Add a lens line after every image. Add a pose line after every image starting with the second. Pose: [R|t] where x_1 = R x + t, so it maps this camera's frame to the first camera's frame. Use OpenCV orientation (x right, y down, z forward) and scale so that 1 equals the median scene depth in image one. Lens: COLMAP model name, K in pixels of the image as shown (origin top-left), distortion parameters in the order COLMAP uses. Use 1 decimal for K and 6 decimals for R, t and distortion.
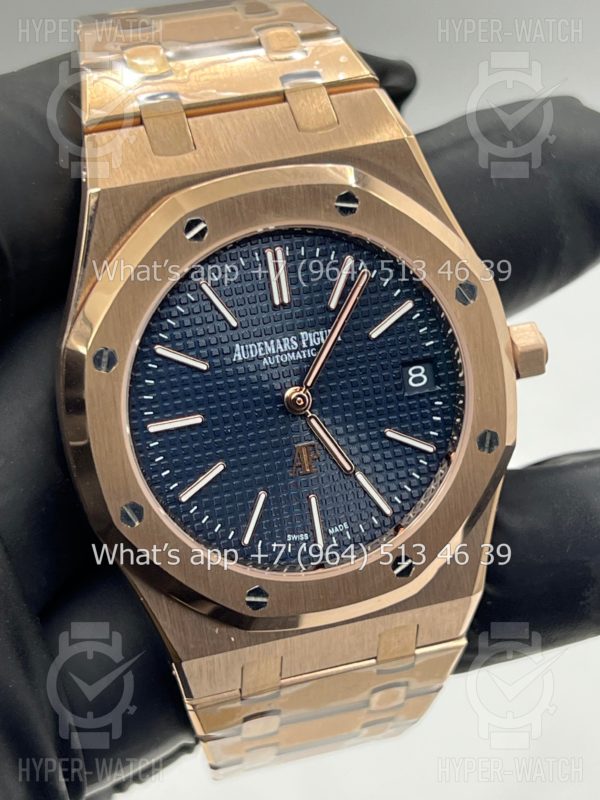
lens RADIAL K [[1933.2, 0, 300.2], [0, 1933.2, 392.5], [0, 0, 1]] dist [0.212343, 0.000000]
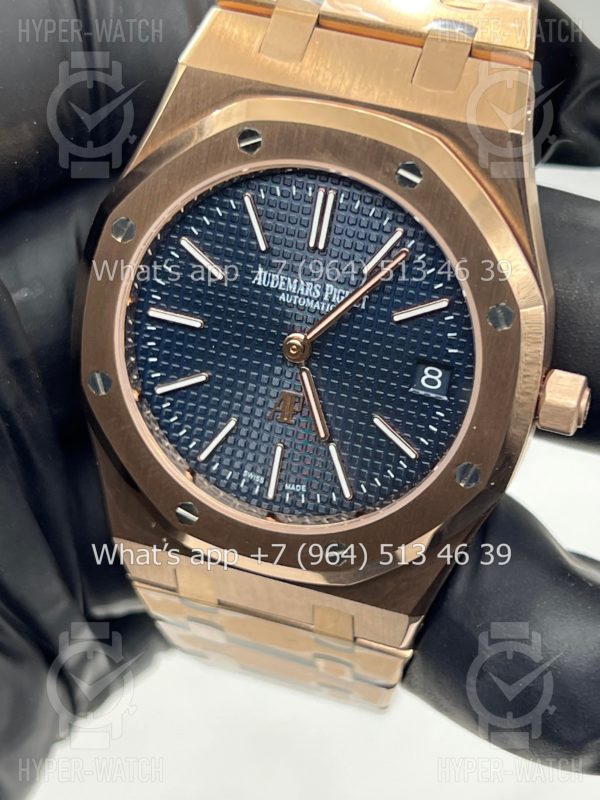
lens RADIAL K [[1933.2, 0, 294.8], [0, 1933.2, 401.5], [0, 0, 1]] dist [0.212343, 0.000000]
pose [[0.812978, 0.423515, -0.399627, 0.389422], [-0.371468, 0.905719, 0.204167, -0.165990], [0.448417, -0.017535, 0.893652, 0.146191]]
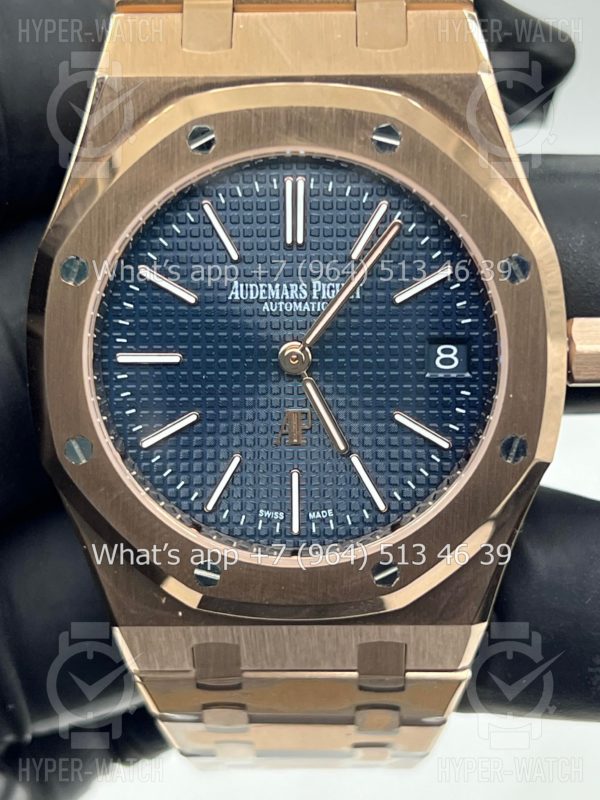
lens RADIAL K [[1933.2, 0, 300.6], [0, 1933.2, 395.6], [0, 0, 1]] dist [0.212343, 0.000000]
pose [[0.953550, 0.189090, -0.234493, 0.204815], [-0.182430, 0.981948, 0.049982, -0.022857], [0.239711, -0.004882, 0.970832, 0.168232]]
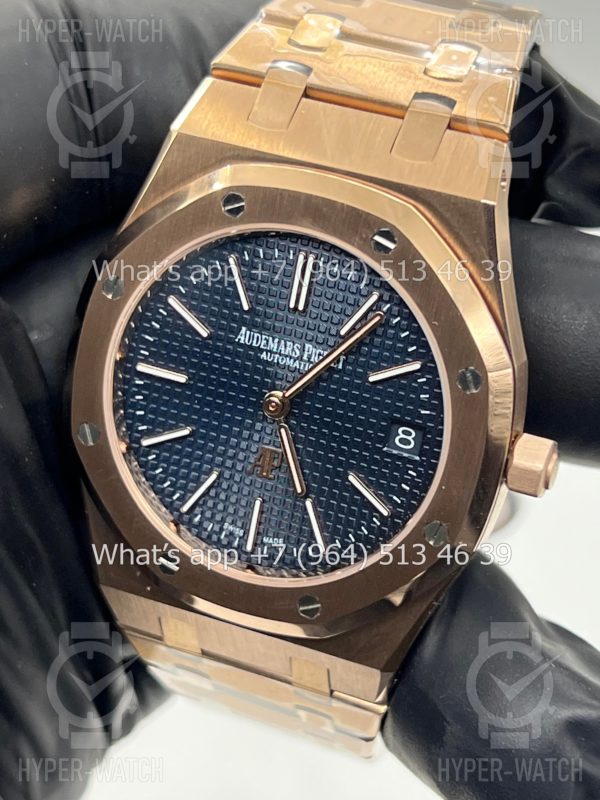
lens RADIAL K [[1933.2, 0, 300.4], [0, 1933.2, 397.3], [0, 0, 1]] dist [0.212343, 0.000000]
pose [[0.778928, 0.431154, -0.455387, 0.453490], [-0.386872, 0.901889, 0.192161, -0.192868], [0.493559, 0.026497, 0.869308, 0.150331]]
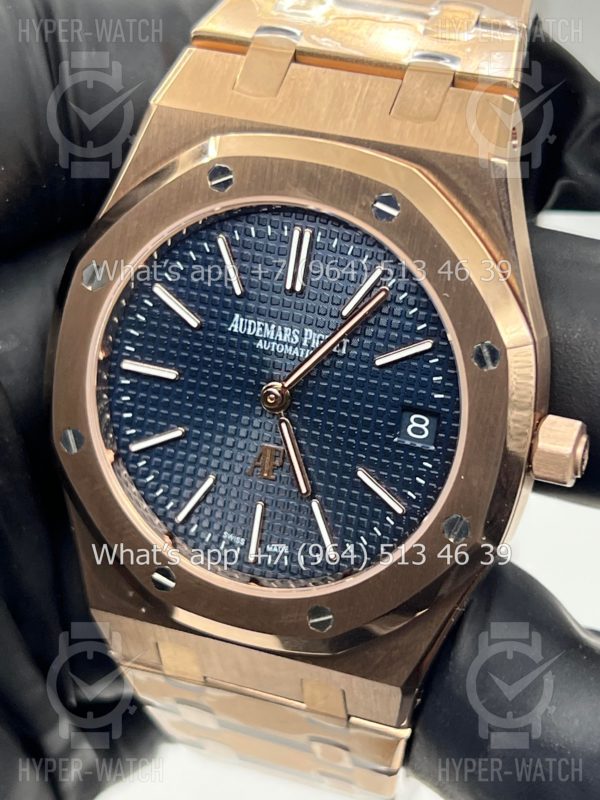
lens RADIAL K [[1933.2, 0, 299.9], [0, 1933.2, 406.0], [0, 0, 1]] dist [0.212343, 0.000000]
pose [[0.790028, 0.376195, -0.484080, 0.442394], [-0.352005, 0.924819, 0.144229, -0.125381], [0.501945, 0.056454, 0.863055, 0.231163]]
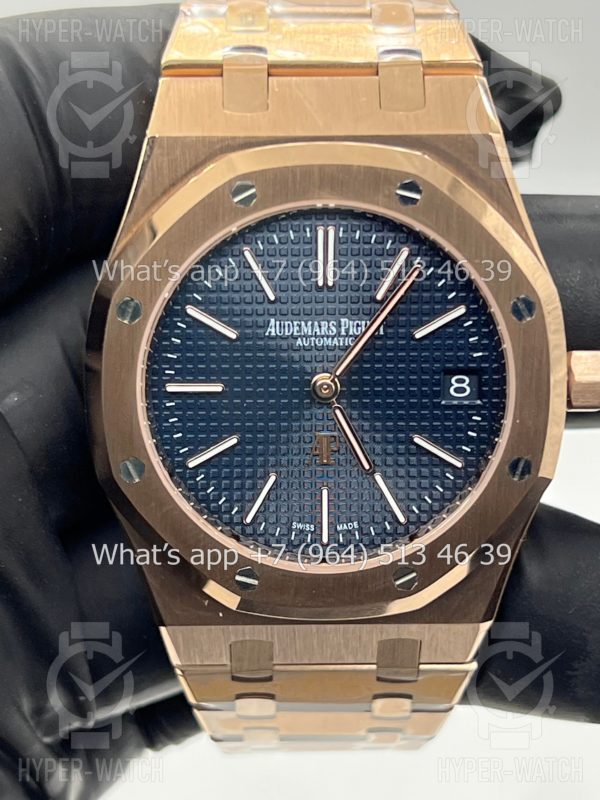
lens RADIAL K [[1933.2, 0, 299.8], [0, 1933.2, 443.7], [0, 0, 1]] dist [0.212343, 0.000000]
pose [[0.960792, 0.193528, -0.198560, 0.182409], [-0.181833, 0.980410, 0.075712, -0.039037], [0.209323, -0.036639, 0.977160, 0.057103]]
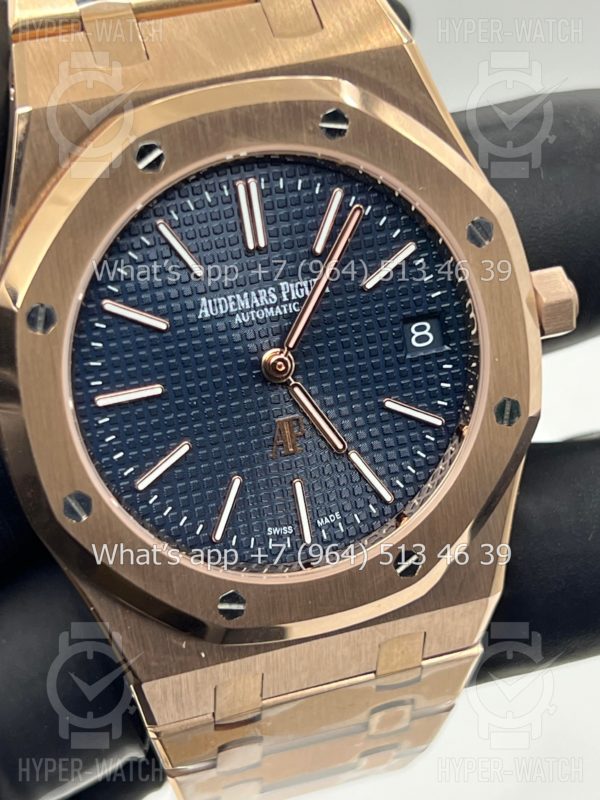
lens RADIAL K [[1933.2, 0, 297.5], [0, 1933.2, 399.8], [0, 0, 1]] dist [0.212343, 0.000000]
pose [[0.999848, -0.014091, 0.010280, -0.001543], [0.013925, 0.999774, 0.016083, 0.005633], [-0.010504, -0.015937, 0.999818, 0.174510]]
